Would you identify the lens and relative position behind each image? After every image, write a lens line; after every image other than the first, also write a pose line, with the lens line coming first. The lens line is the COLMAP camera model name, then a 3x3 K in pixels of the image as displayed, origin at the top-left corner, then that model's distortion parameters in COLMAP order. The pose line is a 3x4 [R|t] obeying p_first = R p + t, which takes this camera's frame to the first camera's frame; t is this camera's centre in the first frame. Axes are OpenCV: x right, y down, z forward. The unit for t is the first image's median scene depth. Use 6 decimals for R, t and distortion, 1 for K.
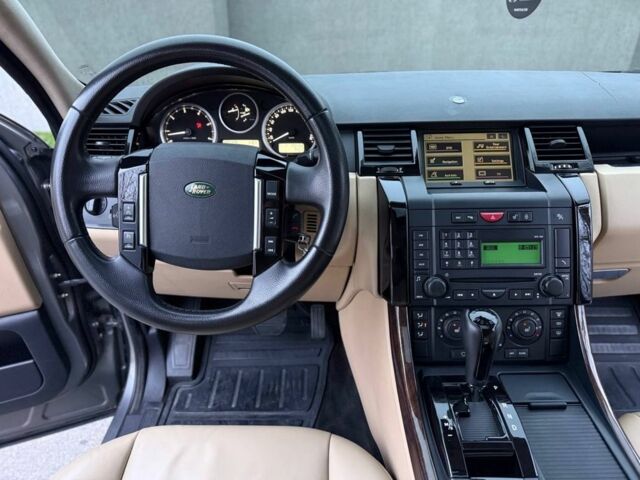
lens RADIAL K [[463.5, 0, 320.0], [0, 463.5, 240.0], [0, 0, 1]] dist [0.002189, 0.002686]
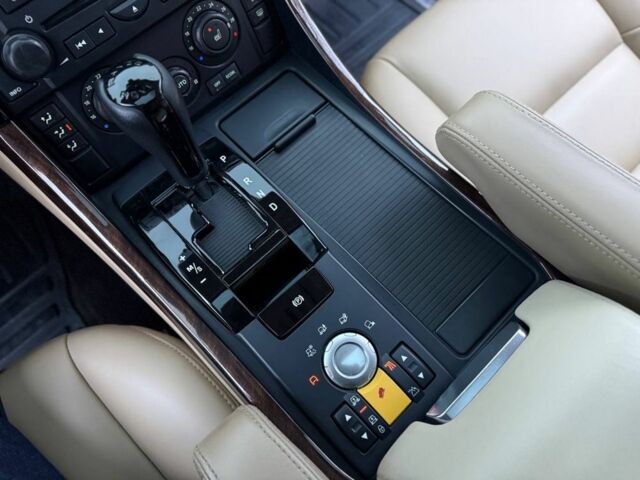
lens RADIAL K [[463.5, 0, 320.0], [0, 463.5, 240.0], [0, 0, 1]] dist [0.002189, 0.002686]
pose [[0.732491, -0.640608, 0.230390, 0.236810], [0.358210, 0.650463, 0.669763, 0.010079], [-0.578916, -0.408068, 0.705930, 0.392217]]
